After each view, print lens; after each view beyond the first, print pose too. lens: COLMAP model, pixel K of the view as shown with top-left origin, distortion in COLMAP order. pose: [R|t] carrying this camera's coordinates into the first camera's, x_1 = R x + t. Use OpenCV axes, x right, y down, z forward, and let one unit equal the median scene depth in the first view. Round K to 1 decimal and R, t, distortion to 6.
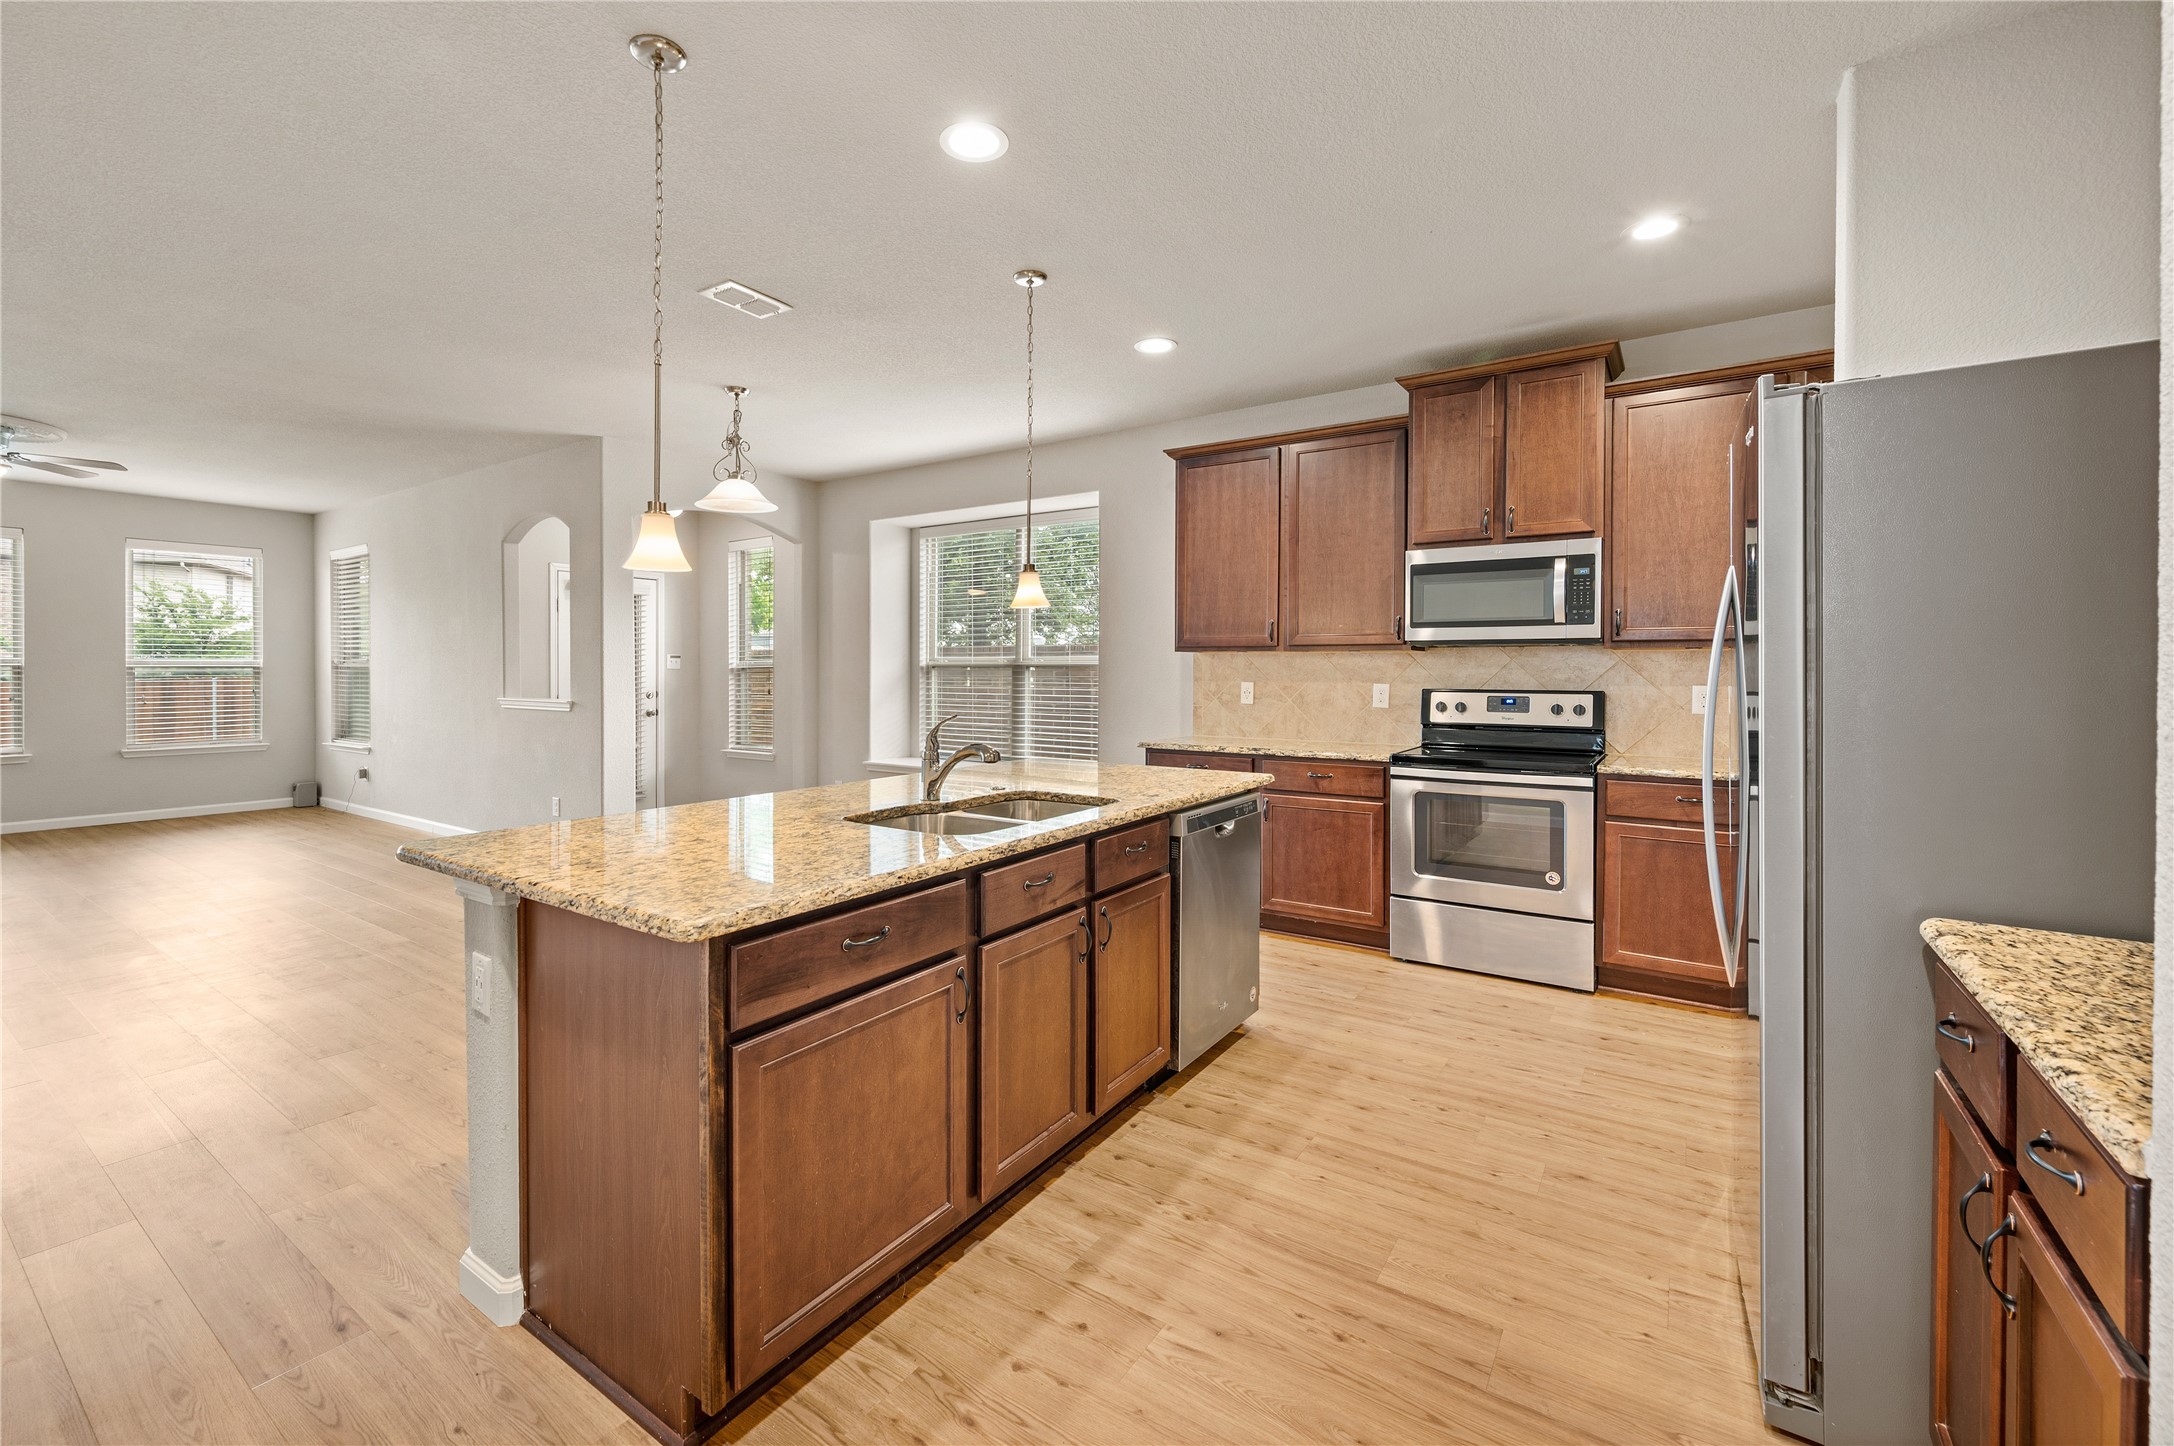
lens RADIAL K [[869.6, 0, 972.5], [0, 869.6, 674.2], [0, 0, 1]] dist [-0.000604, 0.000075]
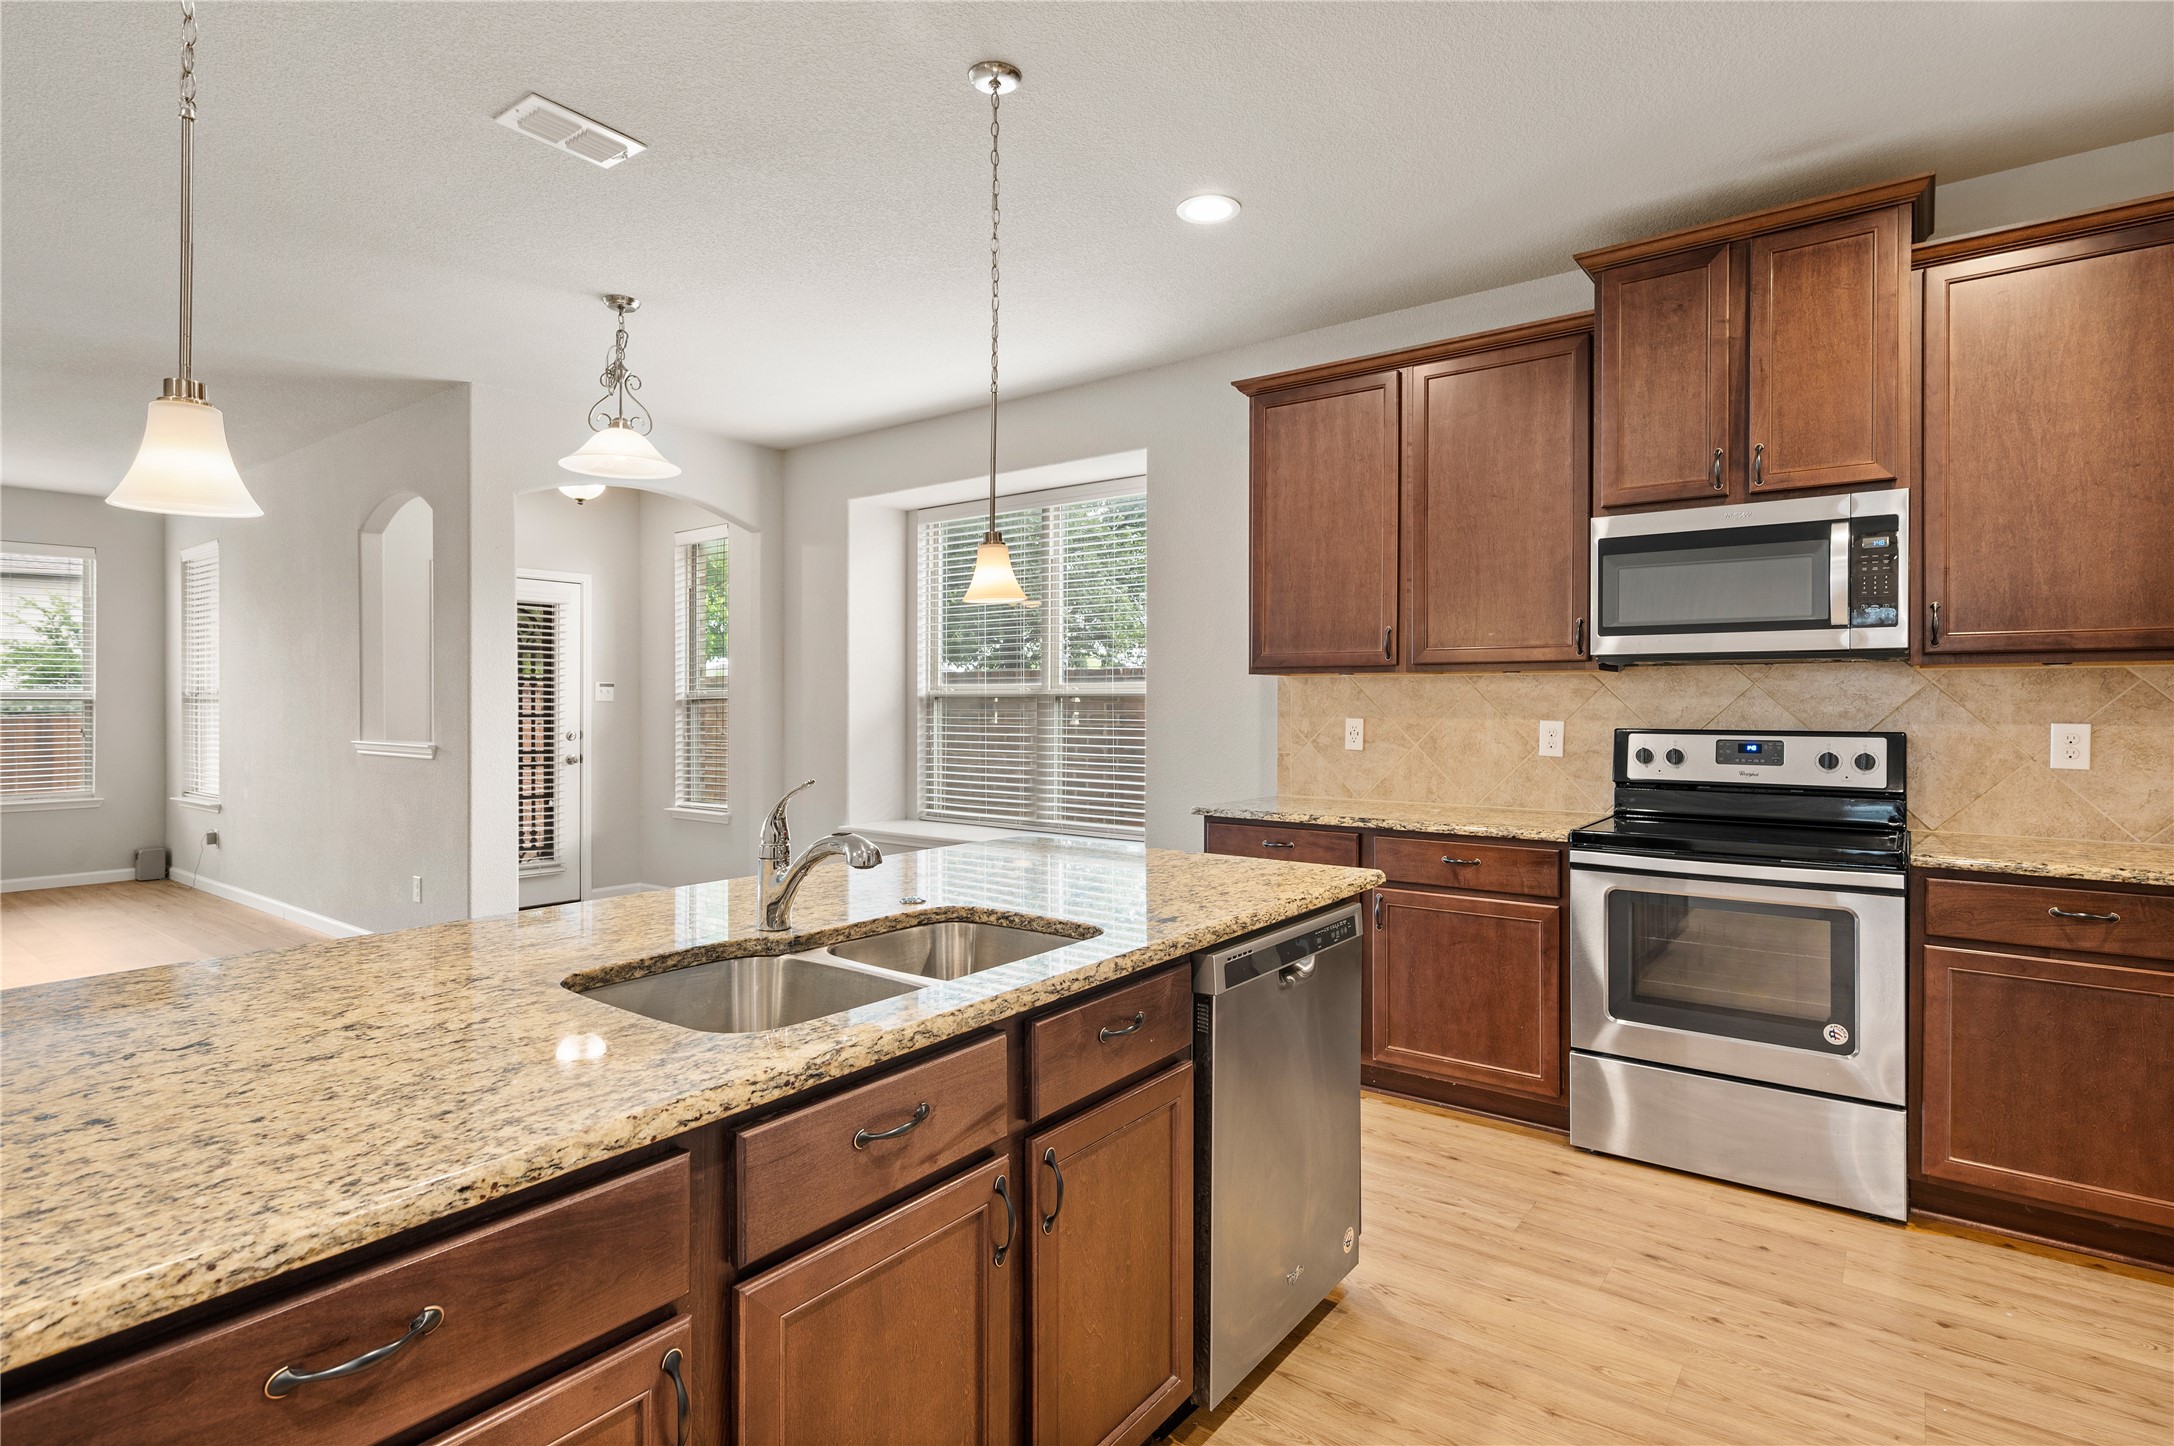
lens RADIAL K [[1004.5, 0, 1045.0], [0, 1004.5, 705.3], [0, 0, 1]] dist [-0.004649, -0.000322]
pose [[0.999914, -0.002104, -0.012958, 0.096560], [0.002082, 0.999996, -0.001673, -0.000630], [0.012962, 0.001646, 0.999915, 0.239566]]
